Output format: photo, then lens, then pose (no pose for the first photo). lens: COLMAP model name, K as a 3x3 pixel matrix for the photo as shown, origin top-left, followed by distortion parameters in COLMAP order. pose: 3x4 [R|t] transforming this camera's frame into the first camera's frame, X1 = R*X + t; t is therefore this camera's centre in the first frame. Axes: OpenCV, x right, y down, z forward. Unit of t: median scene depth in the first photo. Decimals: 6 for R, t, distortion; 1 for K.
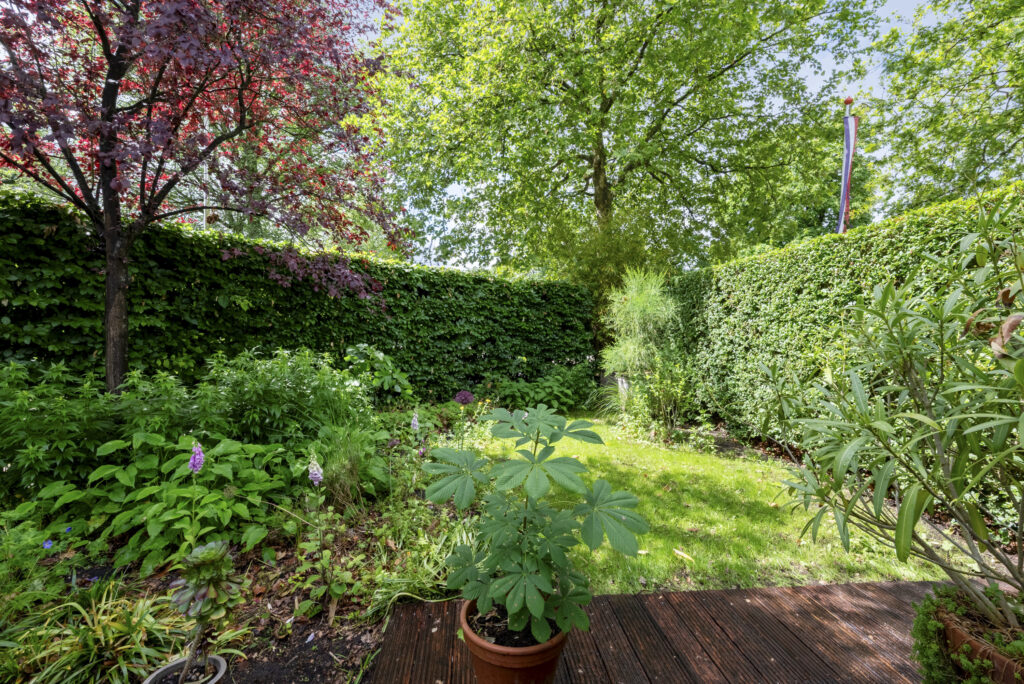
lens RADIAL K [[449.1, 0, 512.1], [0, 449.1, 345.2], [0, 0, 1]] dist [-0.001353, 0.001458]
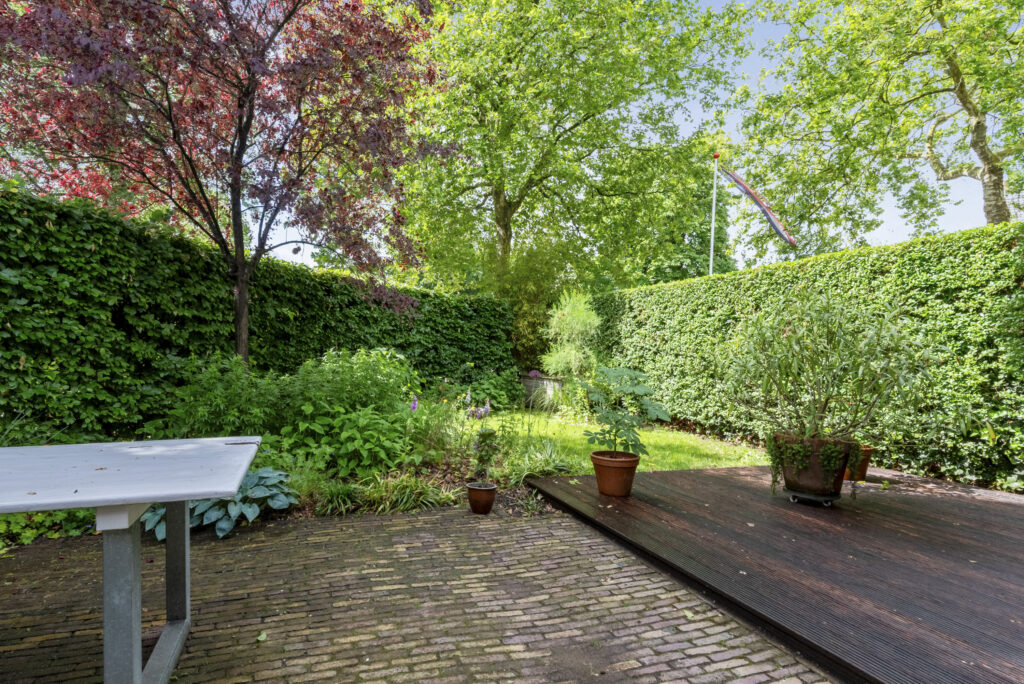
lens RADIAL K [[449.1, 0, 479.2], [0, 449.1, 349.0], [0, 0, 1]] dist [-0.001353, 0.001458]
pose [[0.986823, 0.000107, 0.161803, -0.174132], [0.002680, 0.999852, -0.017011, 0.014633], [-0.161781, 0.017220, 0.986676, -0.194563]]
